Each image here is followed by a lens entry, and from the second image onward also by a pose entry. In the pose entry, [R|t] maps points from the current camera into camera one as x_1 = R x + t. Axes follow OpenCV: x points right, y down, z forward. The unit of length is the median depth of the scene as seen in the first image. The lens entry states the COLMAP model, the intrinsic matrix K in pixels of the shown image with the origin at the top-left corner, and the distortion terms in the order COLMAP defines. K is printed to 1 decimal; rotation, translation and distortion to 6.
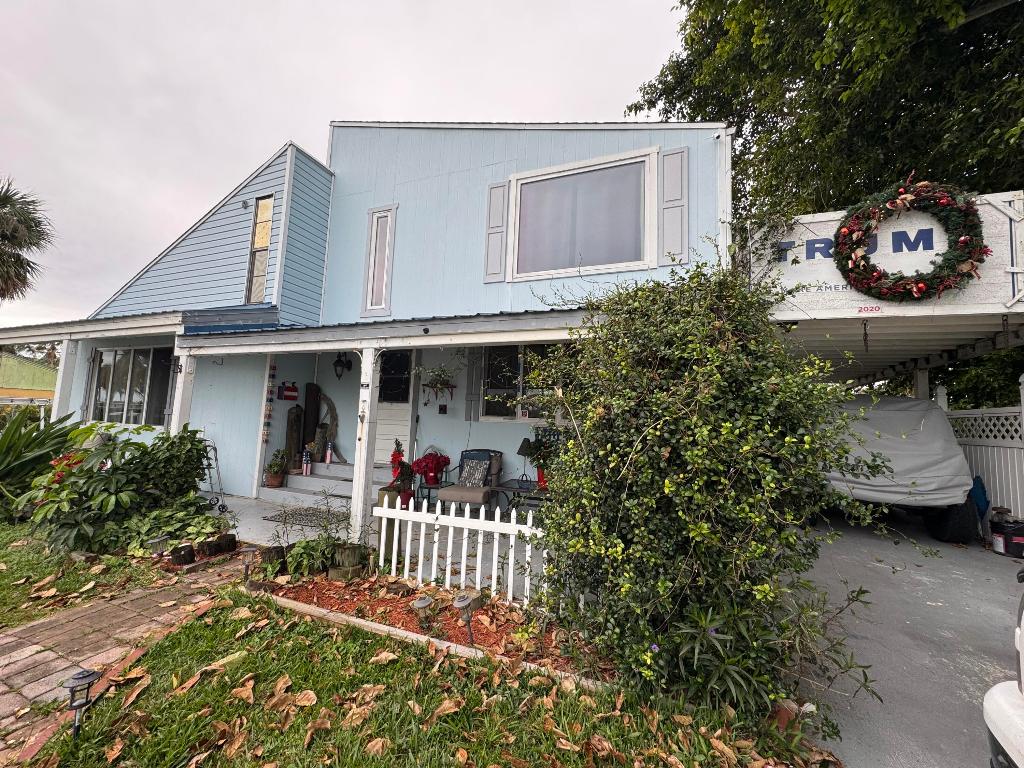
lens RADIAL K [[406.2, 0, 511.2], [0, 406.2, 383.0], [0, 0, 1]] dist [-0.001302, 0.000521]
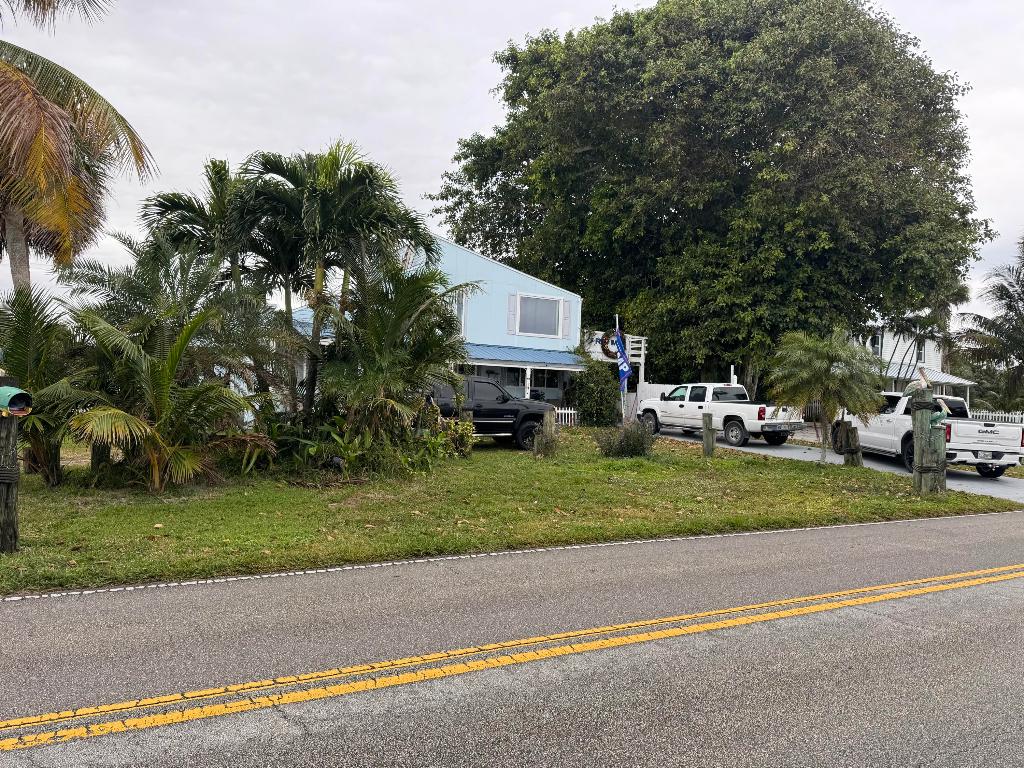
lens RADIAL K [[714.3, 0, 512.6], [0, 714.3, 384.3], [0, 0, 1]] dist [0.000013, 0.000000]
pose [[0.651908, 0.003996, 0.758288, -4.614196], [-0.076463, 0.995236, 0.060491, -0.276405], [-0.754433, -0.097415, 0.649107, -2.626143]]
